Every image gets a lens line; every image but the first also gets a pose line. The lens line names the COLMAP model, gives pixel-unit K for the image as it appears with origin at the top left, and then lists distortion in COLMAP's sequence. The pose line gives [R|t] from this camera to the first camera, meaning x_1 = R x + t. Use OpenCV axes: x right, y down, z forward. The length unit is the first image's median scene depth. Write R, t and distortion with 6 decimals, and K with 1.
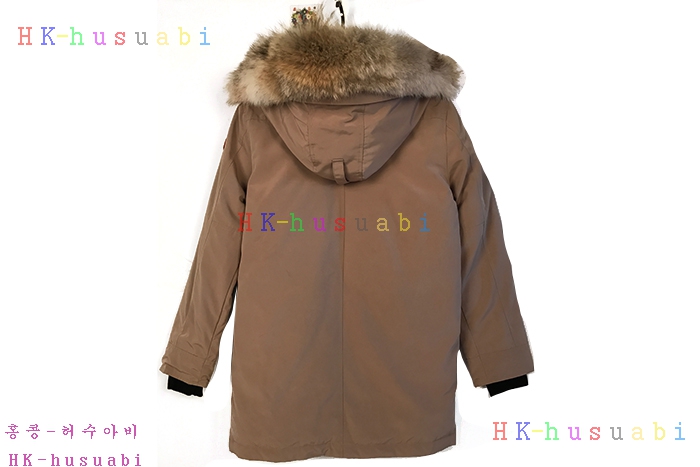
lens RADIAL K [[553.7, 0, 352.9], [0, 553.7, 242.1], [0, 0, 1]] dist [0.000430, 0.001637]
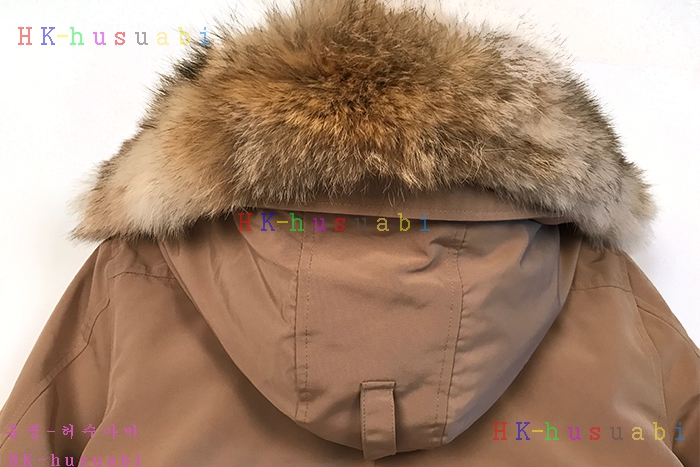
lens RADIAL K [[553.7, 0, 352.9], [0, 553.7, 242.1], [0, 0, 1]] dist [0.000430, 0.001637]
pose [[0.981795, 0.077145, 0.173573, -0.107636], [0.008234, 0.895664, -0.444655, -0.076996], [-0.189766, 0.437990, 0.878723, 0.677580]]
